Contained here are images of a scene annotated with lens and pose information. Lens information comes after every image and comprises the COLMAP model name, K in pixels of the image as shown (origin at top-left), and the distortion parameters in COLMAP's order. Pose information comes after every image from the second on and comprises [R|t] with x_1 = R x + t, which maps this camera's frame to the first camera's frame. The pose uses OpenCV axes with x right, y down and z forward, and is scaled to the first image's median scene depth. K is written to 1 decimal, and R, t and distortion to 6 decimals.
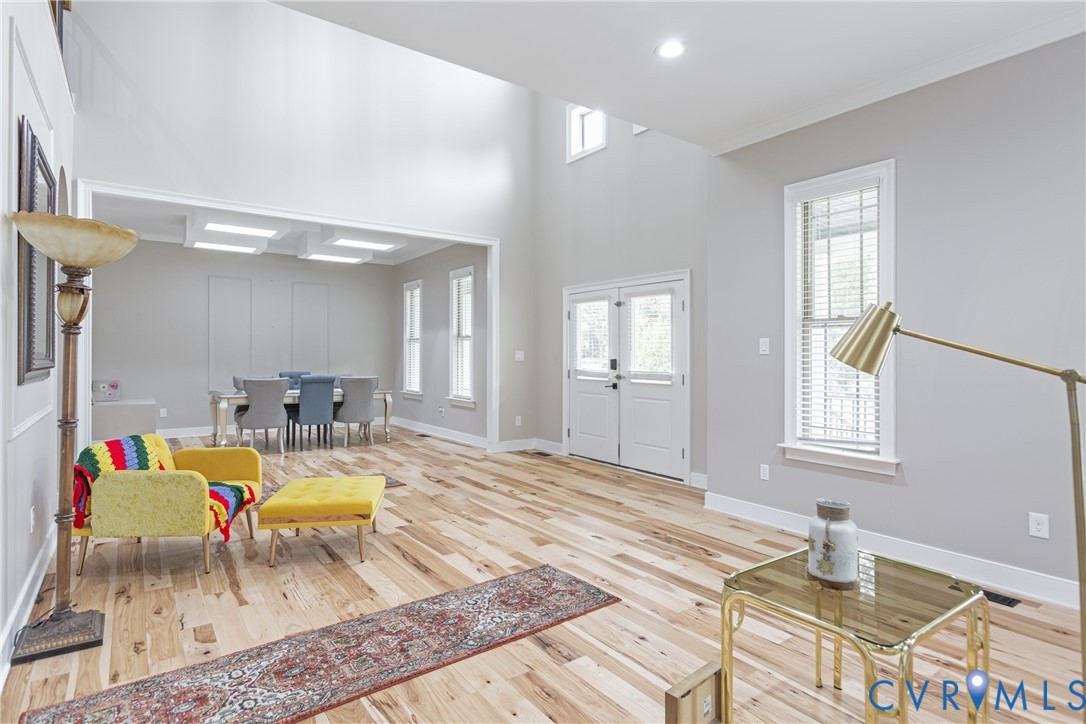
lens RADIAL K [[577.5, 0, 544.8], [0, 577.5, 356.1], [0, 0, 1]] dist [0.000362, 0.005166]
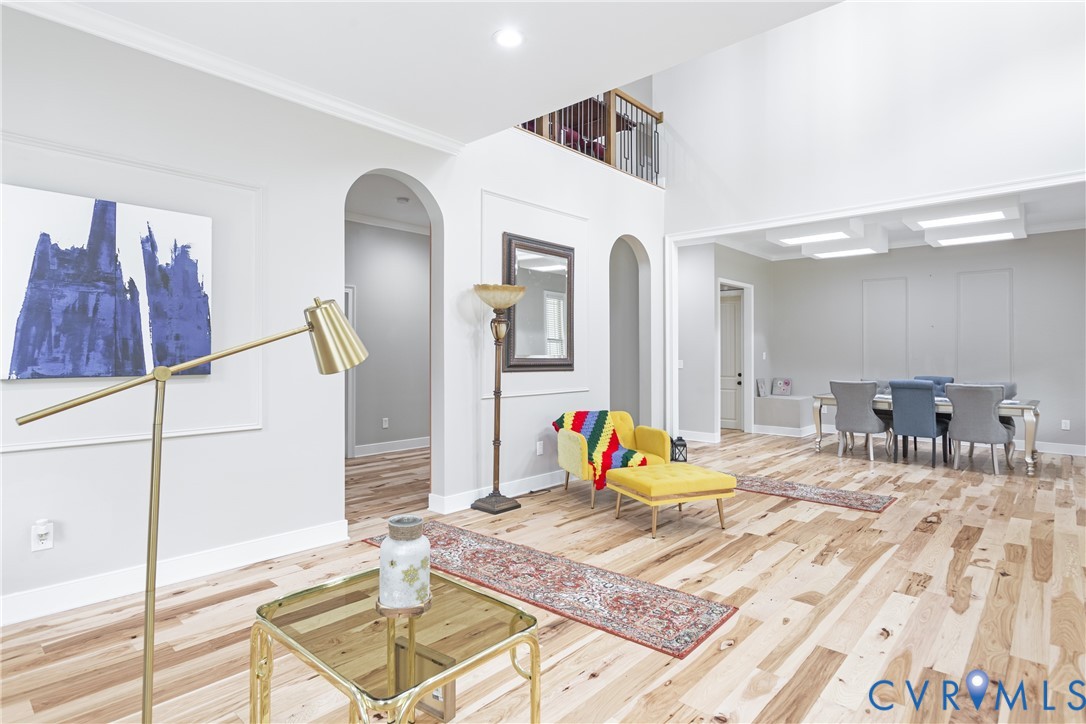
lens RADIAL K [[577.5, 0, 533.6], [0, 577.5, 357.5], [0, 0, 1]] dist [0.000362, 0.005166]
pose [[0.198422, -0.000021, -0.980117, 0.742398], [-0.003610, 0.999993, -0.000752, 0.002429], [0.980110, 0.003688, 0.198421, 0.535101]]
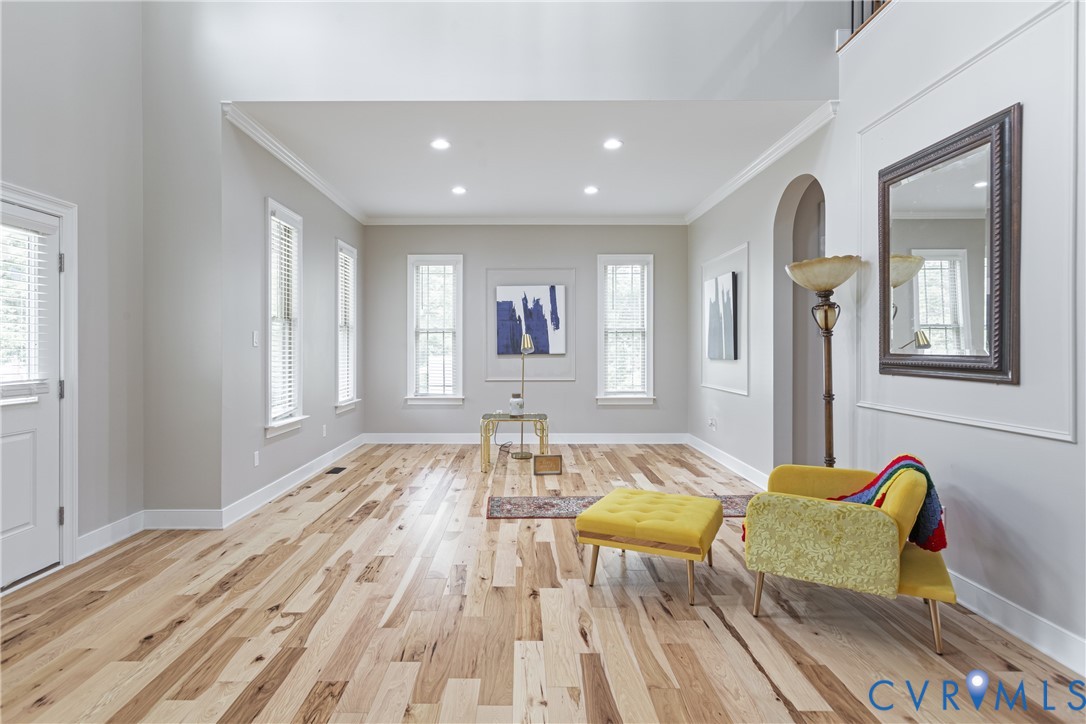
lens RADIAL K [[577.5, 0, 518.6], [0, 577.5, 340.9], [0, 0, 1]] dist [0.000362, 0.005166]
pose [[-0.804398, 0.001063, 0.594090, -0.764168], [-0.003393, 0.999974, -0.006383, -0.009196], [-0.594081, -0.007150, -0.804373, 1.911465]]
